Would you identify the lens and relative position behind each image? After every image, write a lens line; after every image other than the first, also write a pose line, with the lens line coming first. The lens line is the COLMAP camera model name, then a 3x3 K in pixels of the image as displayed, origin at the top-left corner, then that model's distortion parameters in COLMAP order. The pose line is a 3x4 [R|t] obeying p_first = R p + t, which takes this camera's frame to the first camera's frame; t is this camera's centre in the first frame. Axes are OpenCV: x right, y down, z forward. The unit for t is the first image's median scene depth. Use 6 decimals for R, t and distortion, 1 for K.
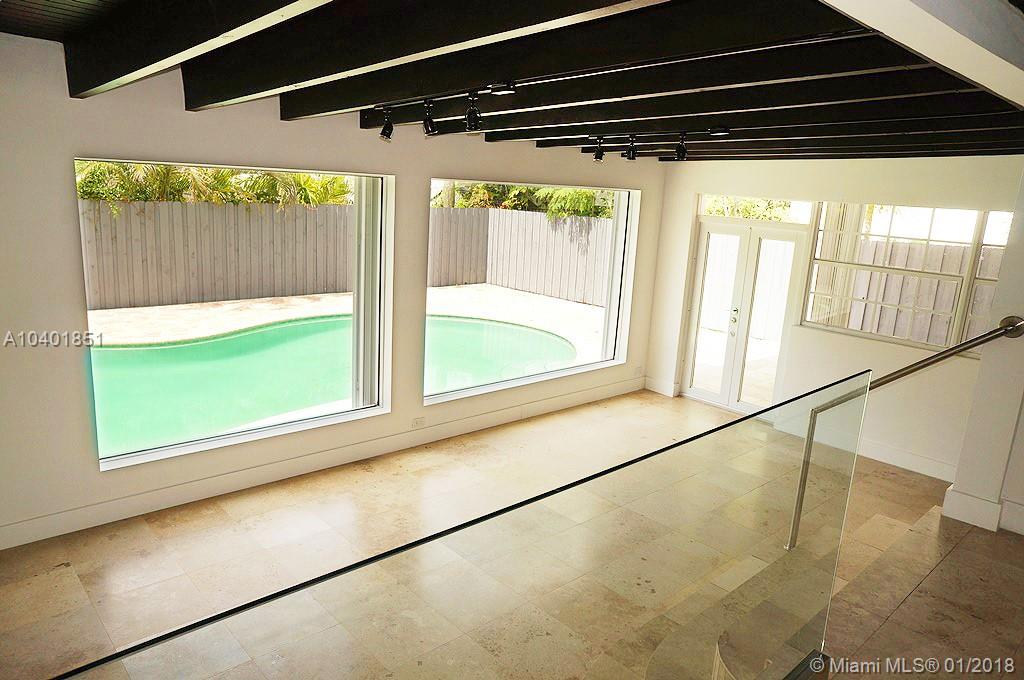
lens RADIAL K [[689.0, 0, 513.5], [0, 689.0, 341.1], [0, 0, 1]] dist [-0.065224, 0.081504]
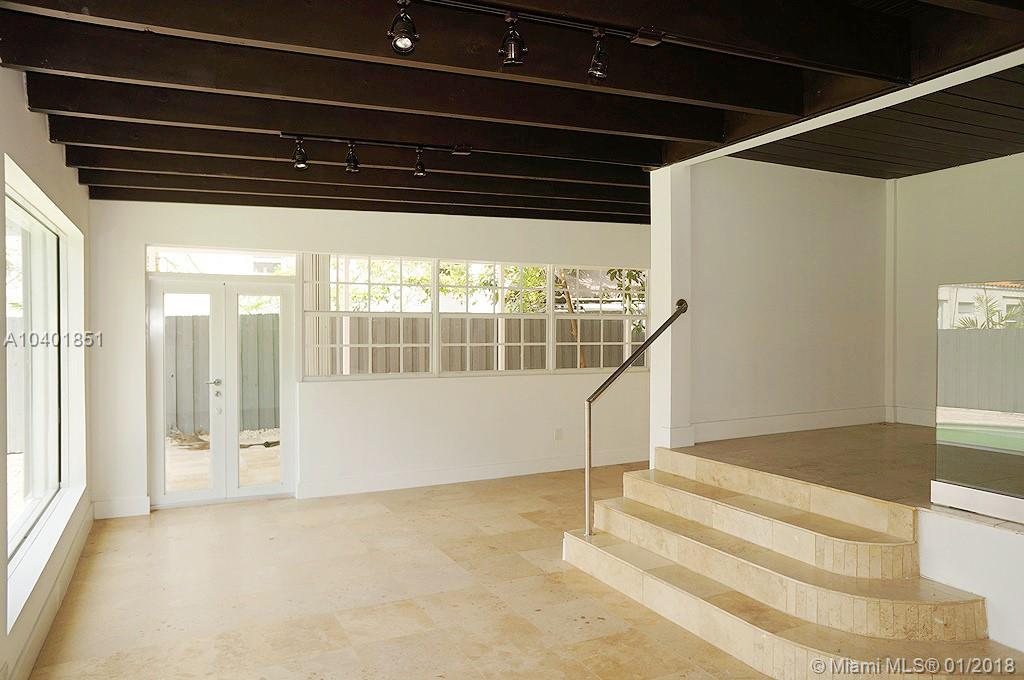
lens RADIAL K [[689.0, 0, 511.1], [0, 689.0, 336.3], [0, 0, 1]] dist [-0.065224, 0.081504]
pose [[0.281798, -0.069798, 0.956932, -0.333032], [0.229792, 0.973234, 0.003318, -0.017813], [-0.931550, 0.218960, 0.290294, 0.367978]]
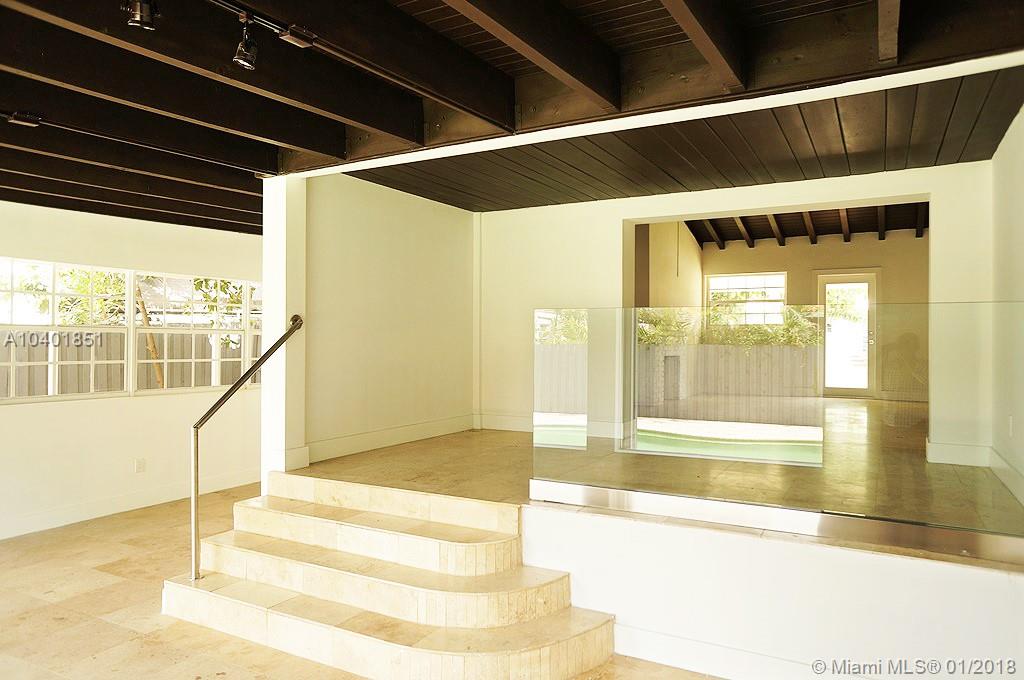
lens RADIAL K [[689.0, 0, 511.3], [0, 689.0, 335.0], [0, 0, 1]] dist [-0.065224, 0.081504]
pose [[-0.302172, -0.048656, 0.952011, -0.318869], [0.191784, 0.975173, 0.110713, -0.025792], [-0.933762, 0.216035, -0.285338, 0.395576]]
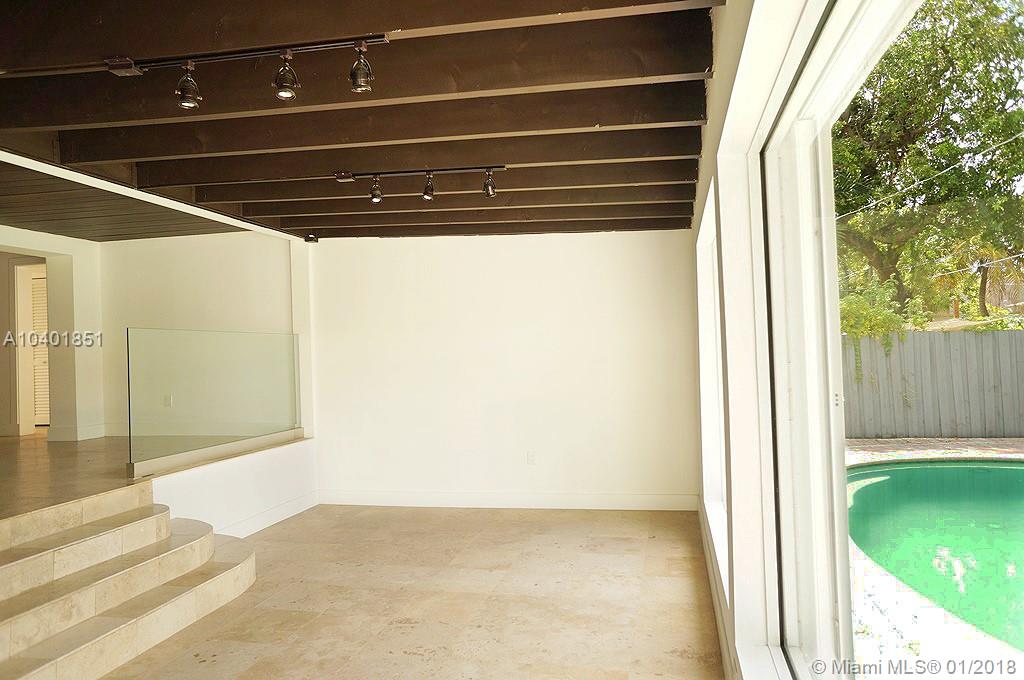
lens RADIAL K [[689.0, 0, 511.7], [0, 689.0, 334.7], [0, 0, 1]] dist [-0.065224, 0.081504]
pose [[-0.825375, -0.046632, -0.562656, 0.176537], [-0.139904, 0.982394, 0.123810, -0.099720], [0.546976, 0.180908, -0.817367, 0.895250]]
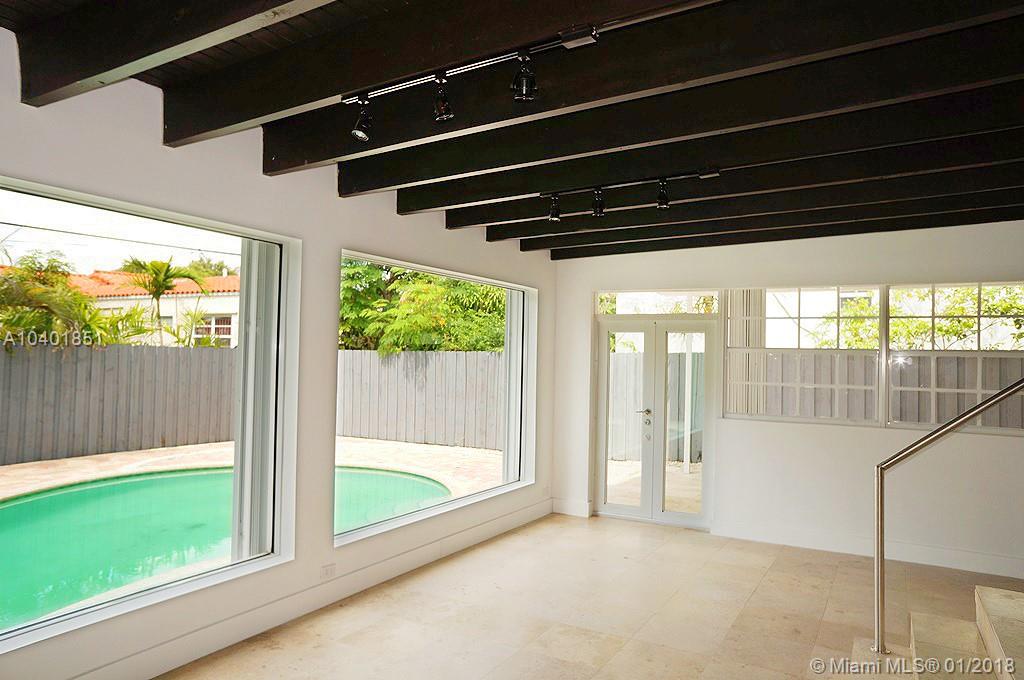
lens RADIAL K [[689.0, 0, 507.4], [0, 689.0, 344.5], [0, 0, 1]] dist [-0.065224, 0.081504]
pose [[0.951309, -0.031648, 0.306609, -0.124307], [0.101260, 0.971595, -0.213890, 0.041800], [-0.291131, 0.234523, 0.927492, 0.152226]]
